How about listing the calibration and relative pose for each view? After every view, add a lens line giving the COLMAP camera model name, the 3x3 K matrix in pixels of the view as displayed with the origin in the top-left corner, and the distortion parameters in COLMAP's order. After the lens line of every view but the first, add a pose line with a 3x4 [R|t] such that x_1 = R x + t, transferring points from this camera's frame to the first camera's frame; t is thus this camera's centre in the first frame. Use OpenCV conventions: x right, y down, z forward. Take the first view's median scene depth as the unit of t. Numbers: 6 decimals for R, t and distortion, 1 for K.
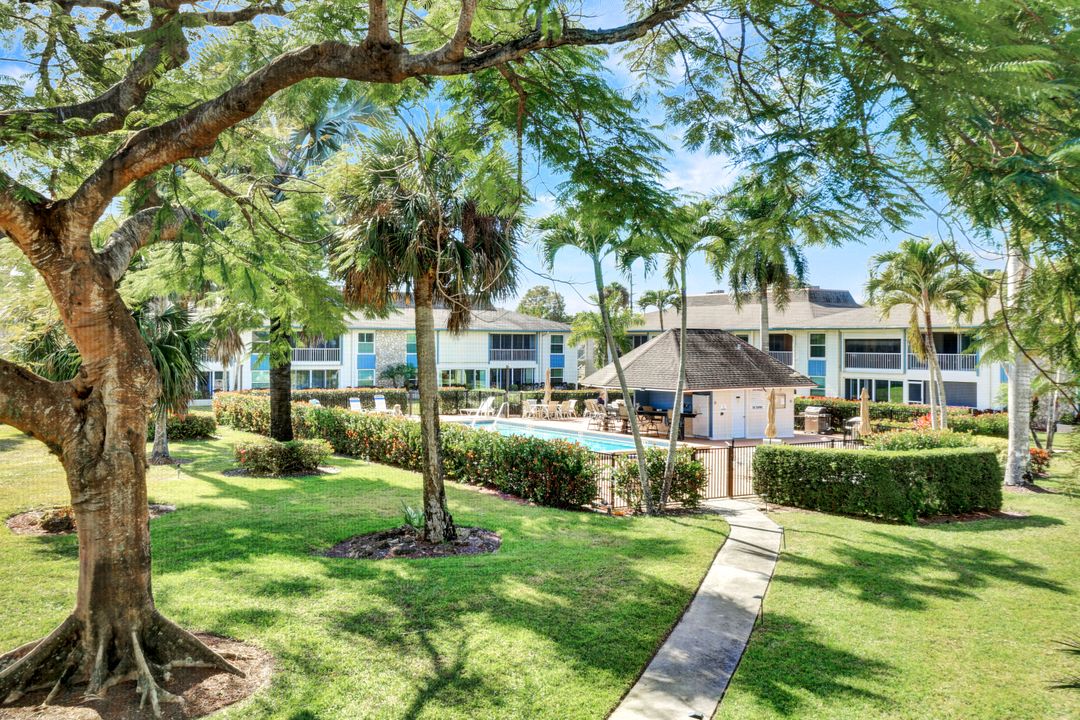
lens RADIAL K [[1030.3, 0, 535.9], [0, 1030.3, 335.8], [0, 0, 1]] dist [-0.010053, 0.159241]
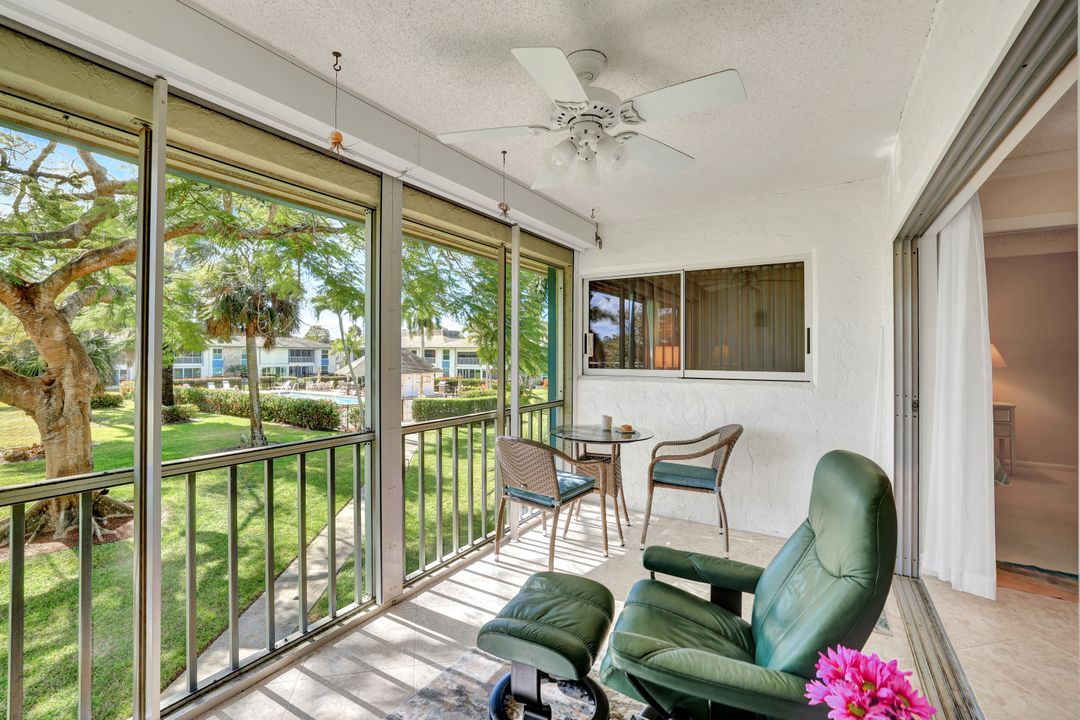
lens RADIAL K [[473.3, 0, 538.2], [0, 473.3, 348.4], [0, 0, 1]] dist [-0.058524, 0.022054]
pose [[0.903116, 0.002406, 0.429391, 0.010703], [-0.001200, 0.999995, -0.003082, -0.003518], [-0.429396, 0.002268, 0.903114, -0.079814]]
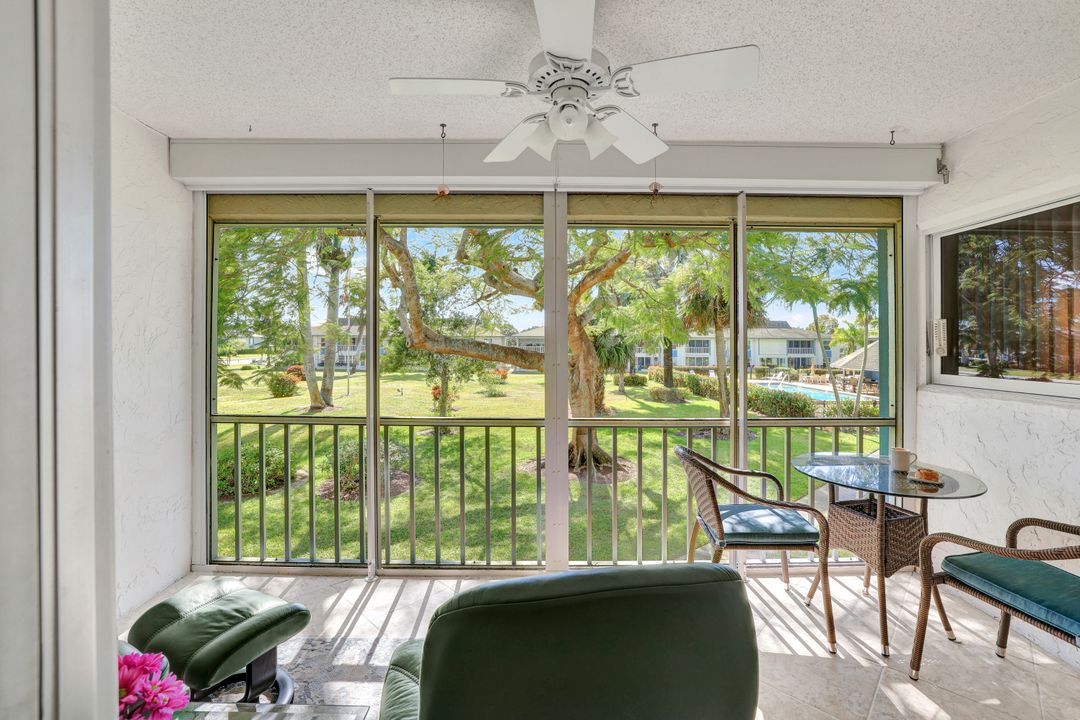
lens RADIAL K [[473.3, 0, 538.2], [0, 473.3, 348.4], [0, 0, 1]] dist [-0.058524, 0.022054]
pose [[0.843691, 0.003202, -0.536819, 0.089601], [0.005523, 0.999878, 0.014644, -0.005238], [0.536801, -0.015320, 0.843570, -0.071760]]
